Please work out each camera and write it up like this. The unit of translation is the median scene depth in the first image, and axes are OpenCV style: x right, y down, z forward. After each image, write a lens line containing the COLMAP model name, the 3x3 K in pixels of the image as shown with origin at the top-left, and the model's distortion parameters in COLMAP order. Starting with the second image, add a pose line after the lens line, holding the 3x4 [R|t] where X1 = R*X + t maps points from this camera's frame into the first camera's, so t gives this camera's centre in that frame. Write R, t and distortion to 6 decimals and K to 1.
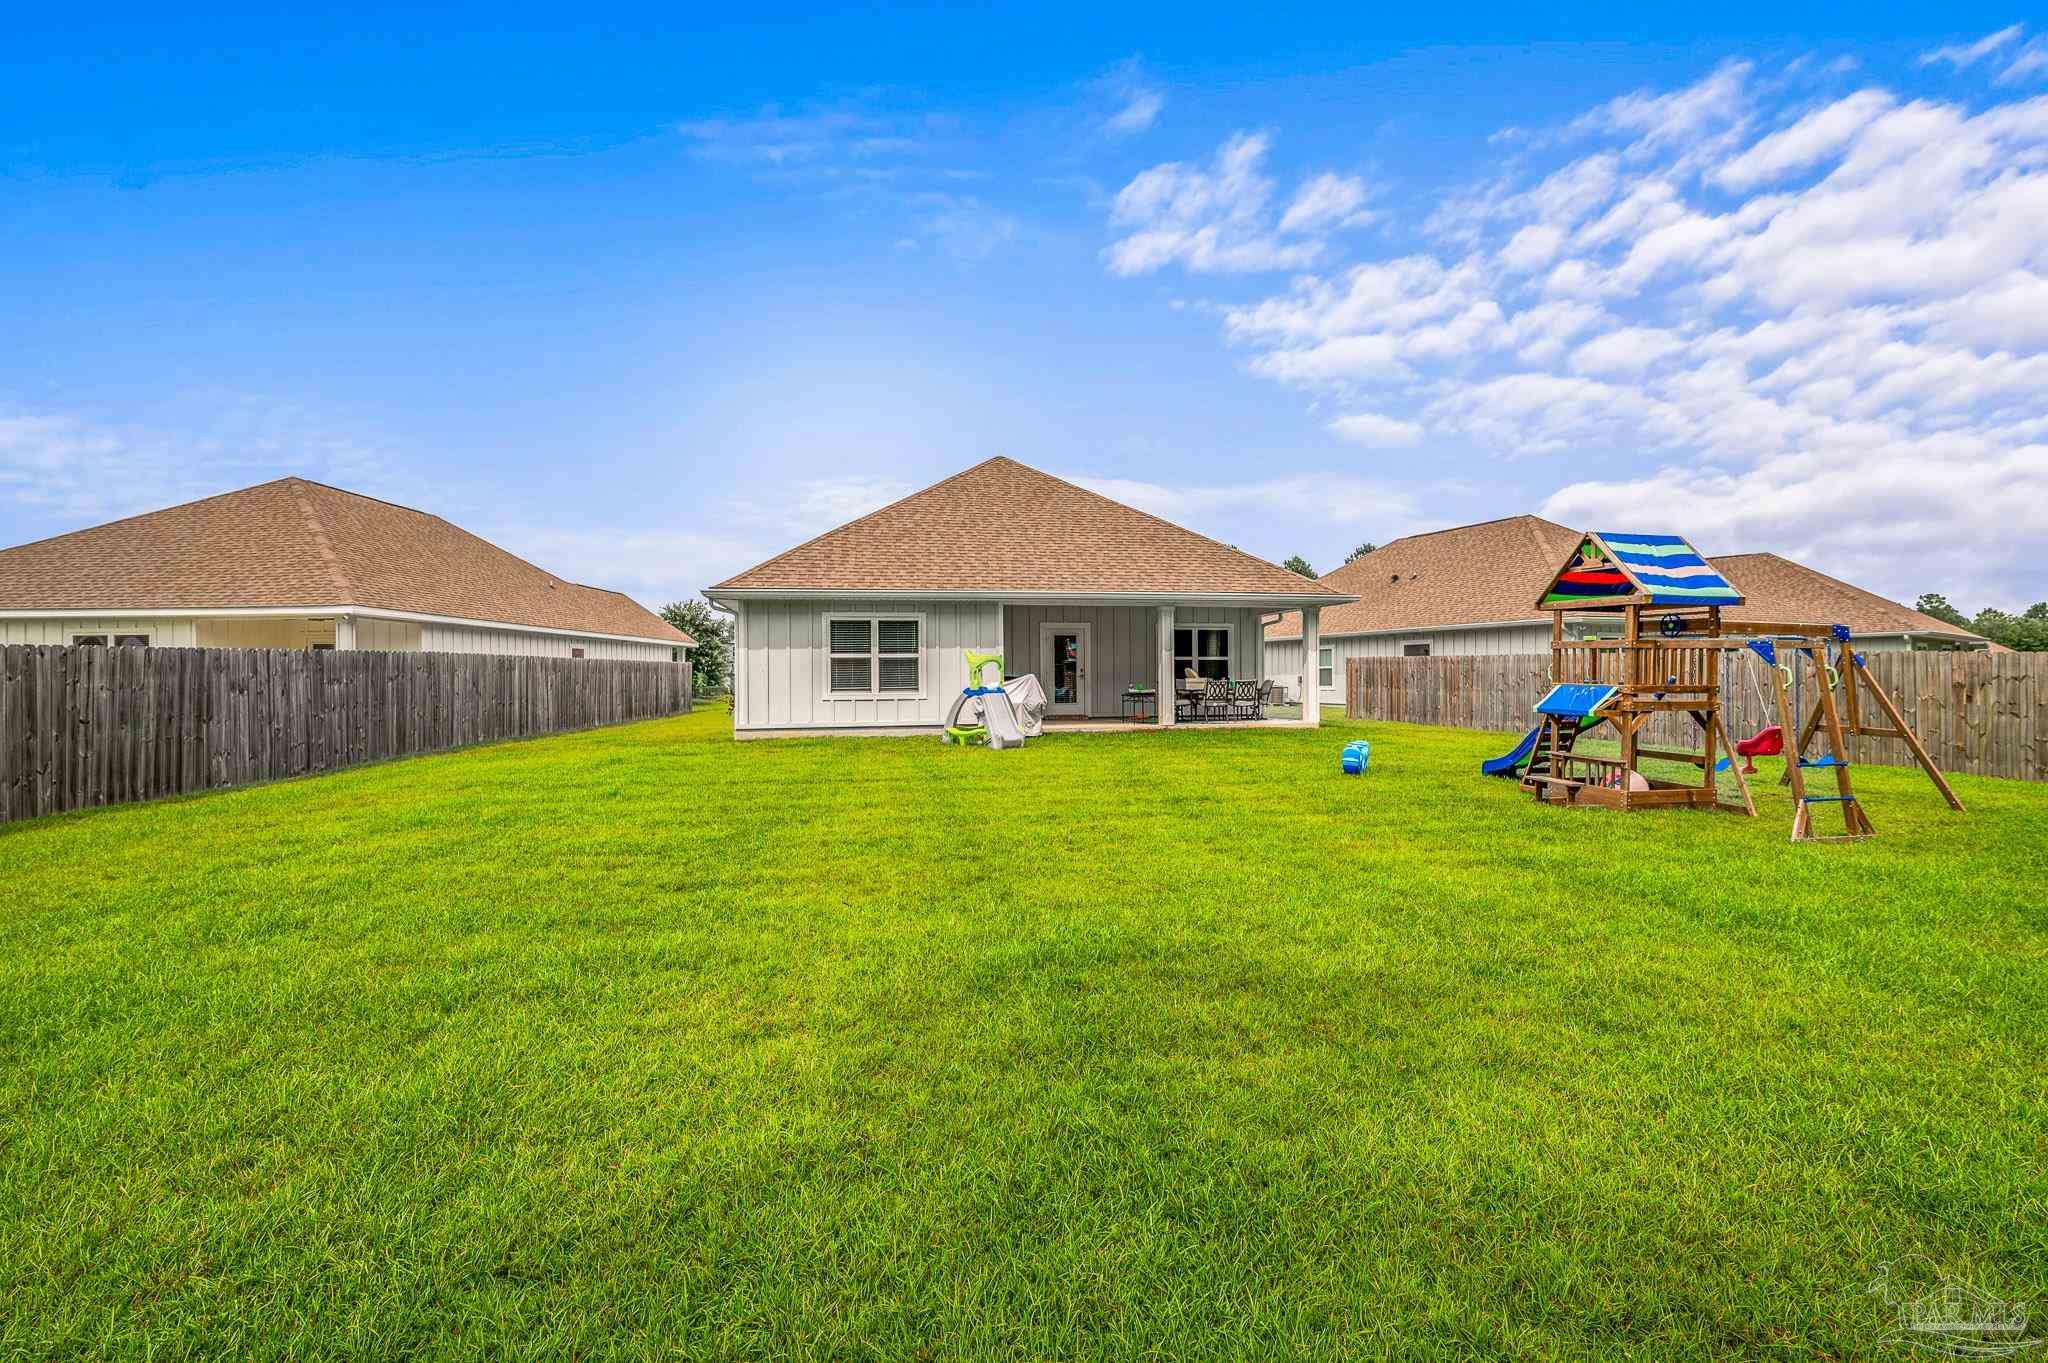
lens RADIAL K [[925.4, 0, 1032.3], [0, 925.4, 687.0], [0, 0, 1]] dist [0.000734, 0.000217]
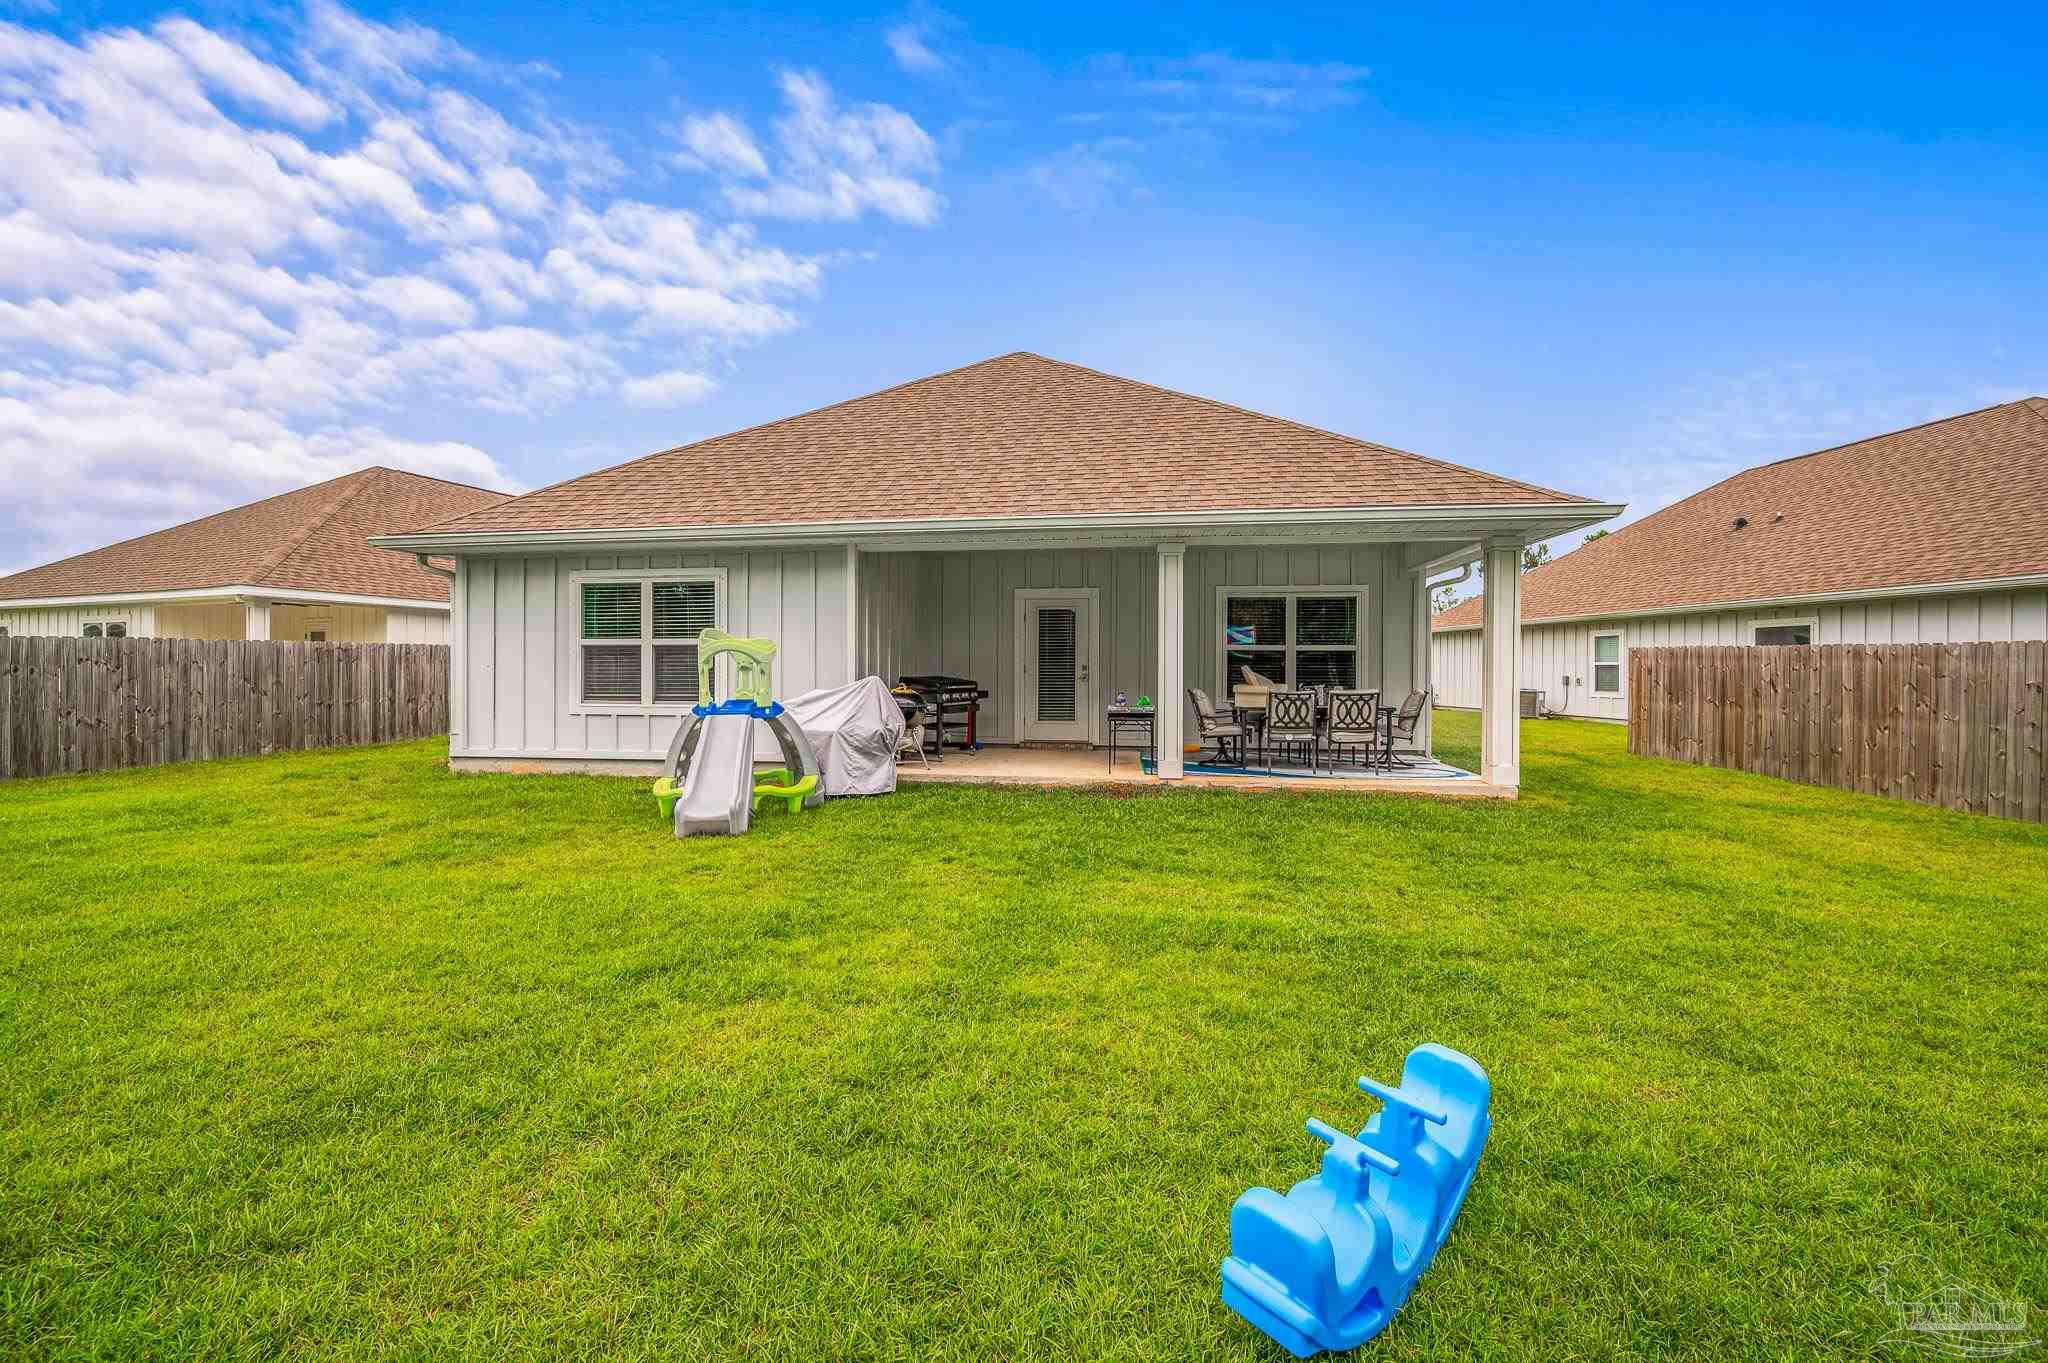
lens RADIAL K [[814.0, 0, 1028.5], [0, 814.0, 676.0], [0, 0, 1]] dist [-0.001559, 0.000008]
pose [[0.938819, 0.012023, -0.344200, 0.217690], [-0.012355, 0.999923, 0.001231, -0.013905], [0.344189, 0.003097, 0.938895, 0.530359]]
